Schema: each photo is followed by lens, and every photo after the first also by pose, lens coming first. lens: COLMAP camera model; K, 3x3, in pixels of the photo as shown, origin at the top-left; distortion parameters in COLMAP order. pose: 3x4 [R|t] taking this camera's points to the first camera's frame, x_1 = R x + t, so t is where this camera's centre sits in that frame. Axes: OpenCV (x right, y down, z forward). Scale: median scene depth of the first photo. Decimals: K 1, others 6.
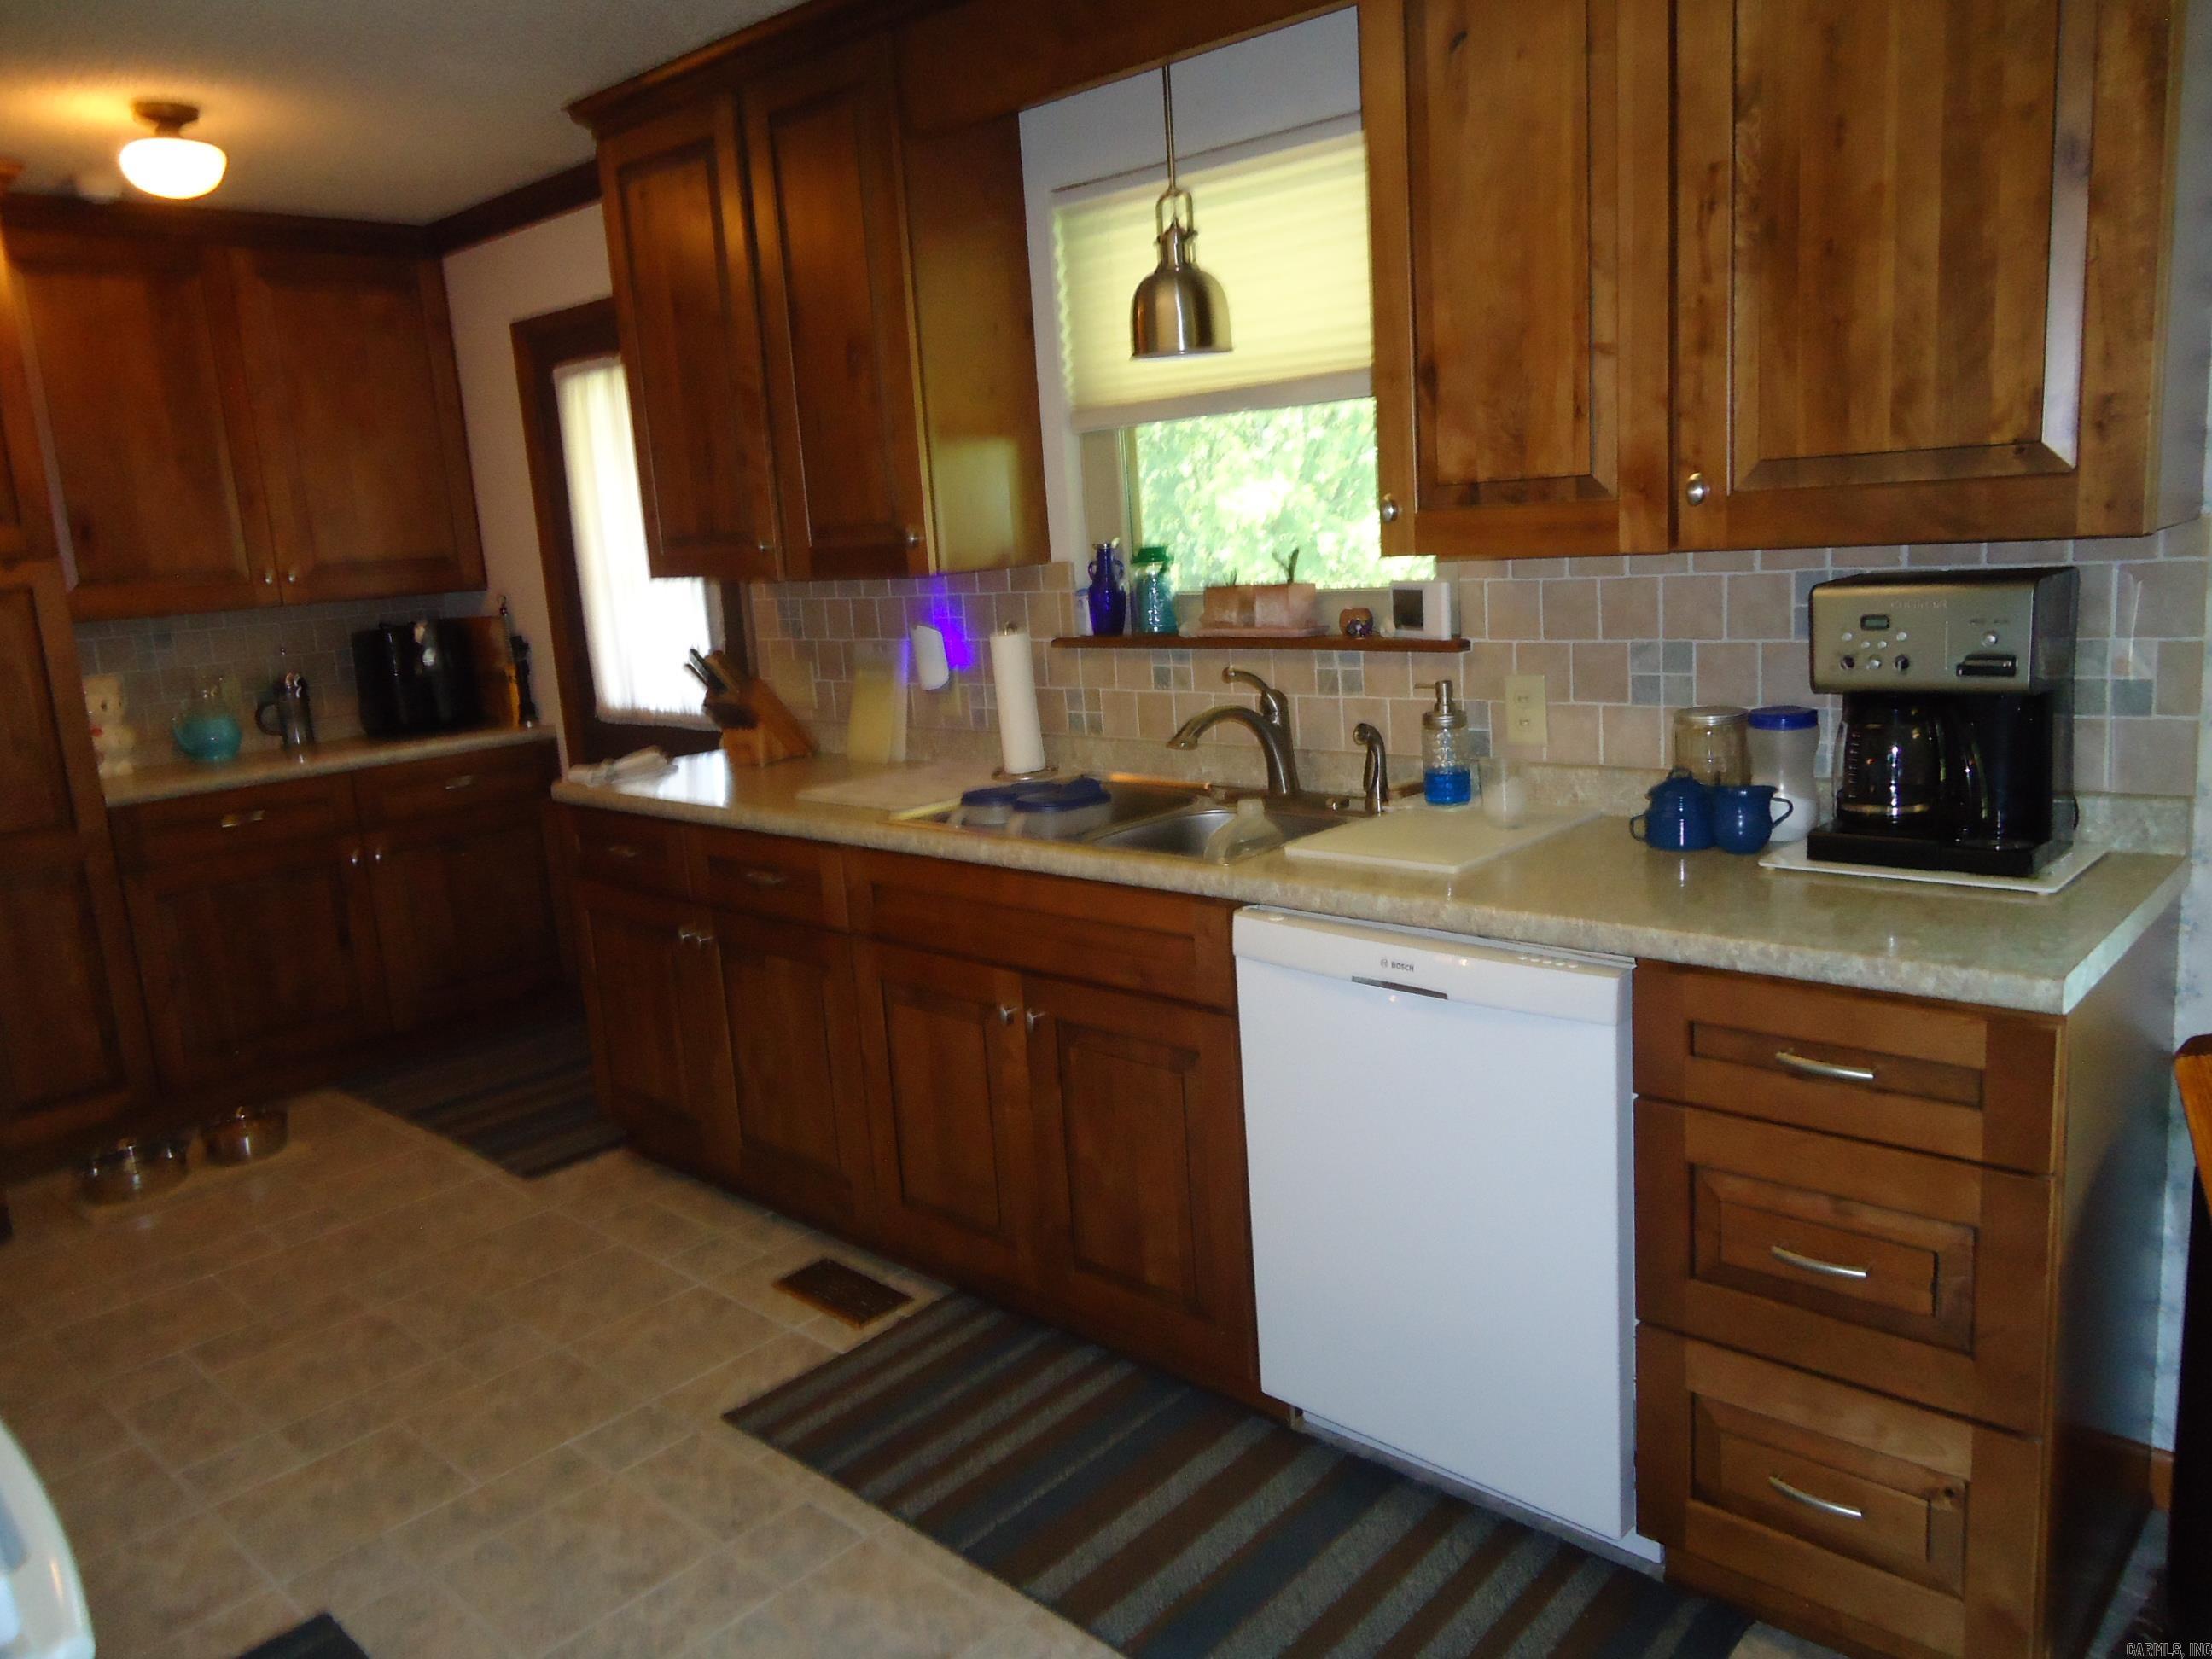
lens RADIAL K [[1595.6, 0, 1103.3], [0, 1595.6, 826.8], [0, 0, 1]] dist [-0.013462, 0.001452]
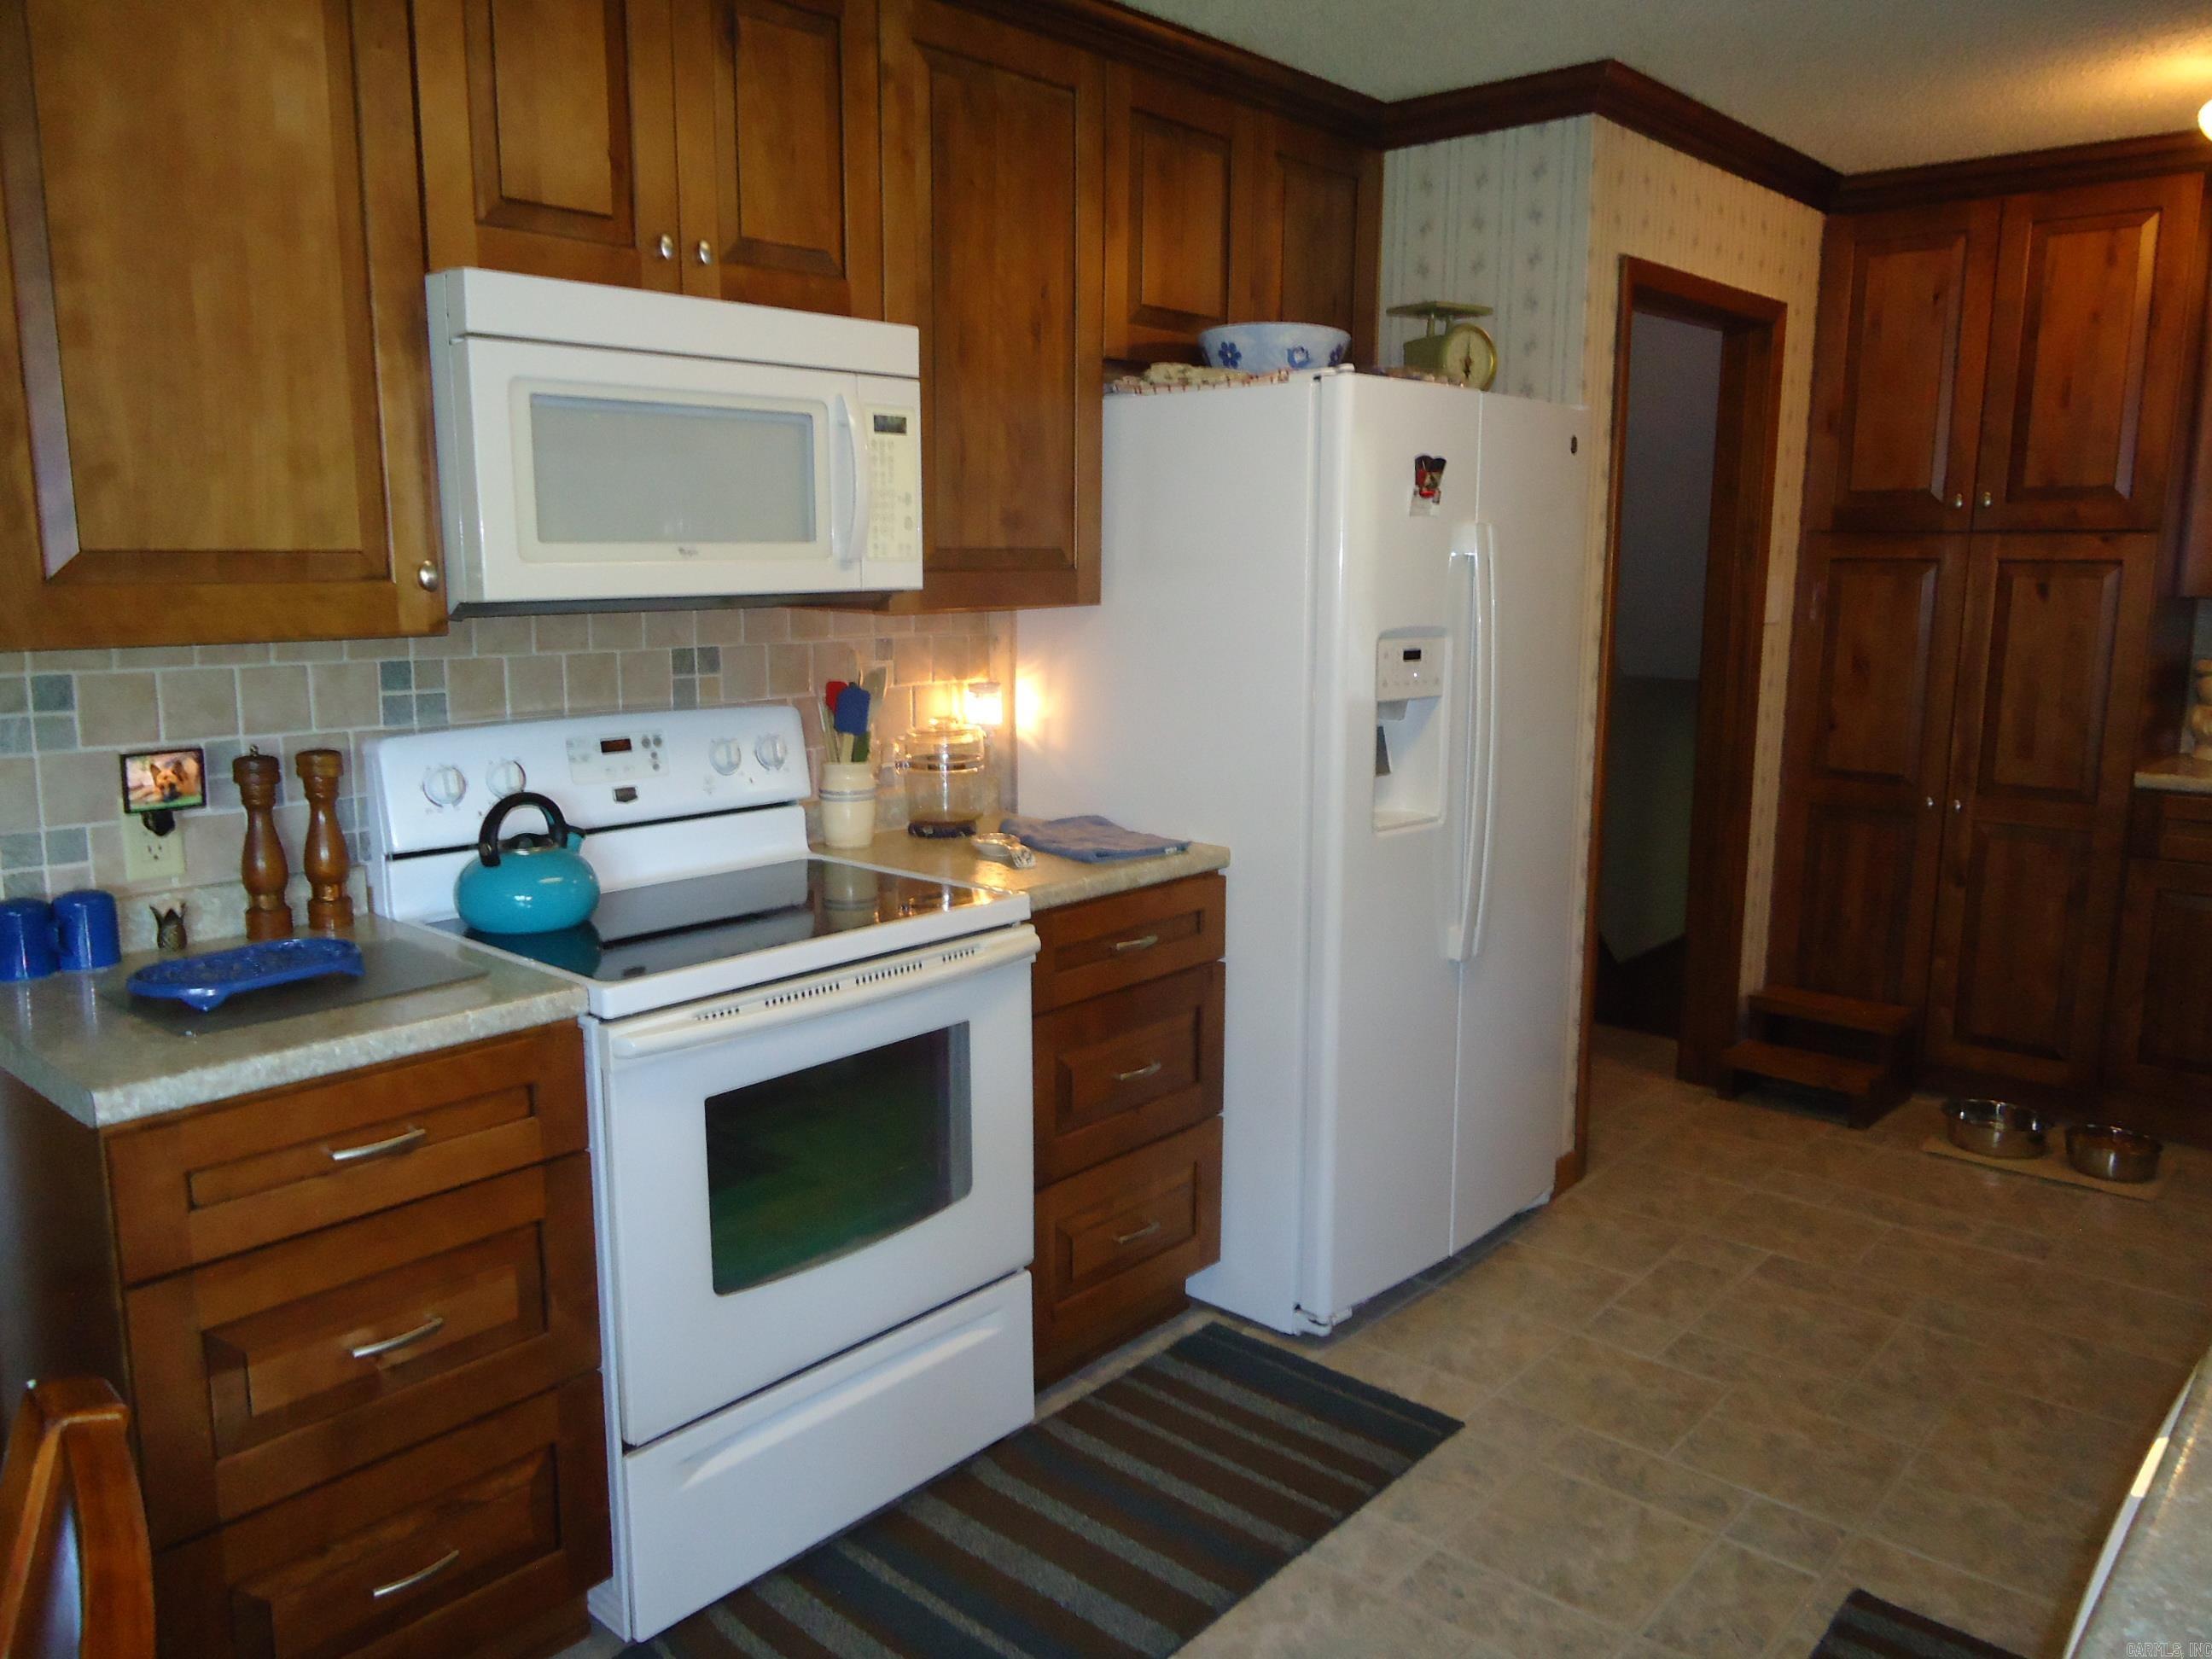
lens RADIAL K [[1595.6, 0, 1104.6], [0, 1595.6, 826.9], [0, 0, 1]] dist [-0.013462, 0.001452]
pose [[0.039090, 0.239029, -0.970225, 0.417978], [-0.202211, 0.952771, 0.226581, -0.112966], [0.978562, 0.187333, 0.085578, 0.415103]]
